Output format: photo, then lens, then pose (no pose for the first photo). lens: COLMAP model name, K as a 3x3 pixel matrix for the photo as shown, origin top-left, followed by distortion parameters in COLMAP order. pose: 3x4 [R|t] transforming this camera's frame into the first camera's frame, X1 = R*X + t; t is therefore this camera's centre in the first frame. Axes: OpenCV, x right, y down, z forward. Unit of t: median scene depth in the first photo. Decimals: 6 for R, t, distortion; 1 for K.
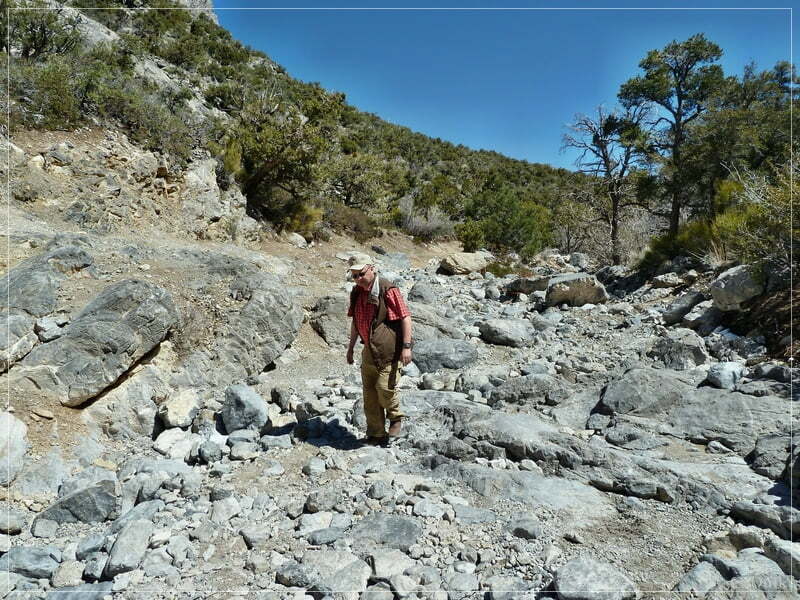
lens RADIAL K [[584.8, 0, 399.3], [0, 584.8, 298.6], [0, 0, 1]] dist [-0.006619, -0.000924]
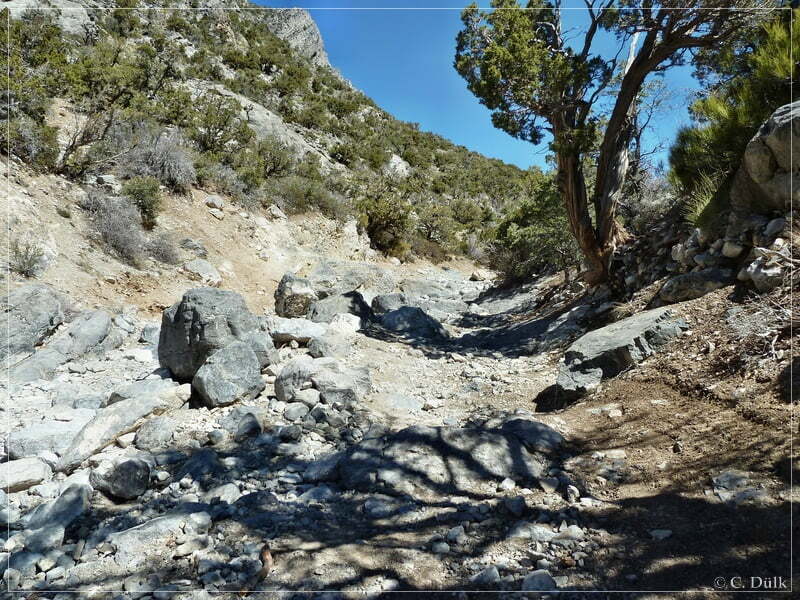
lens RADIAL K [[584.8, 0, 400.5], [0, 584.8, 300.1], [0, 0, 1]] dist [-0.006619, -0.000924]
pose [[0.986775, 0.025596, -0.160061, 0.108743], [-0.031974, 0.998789, -0.037399, 0.070706], [0.158910, 0.042022, 0.986398, -0.632676]]
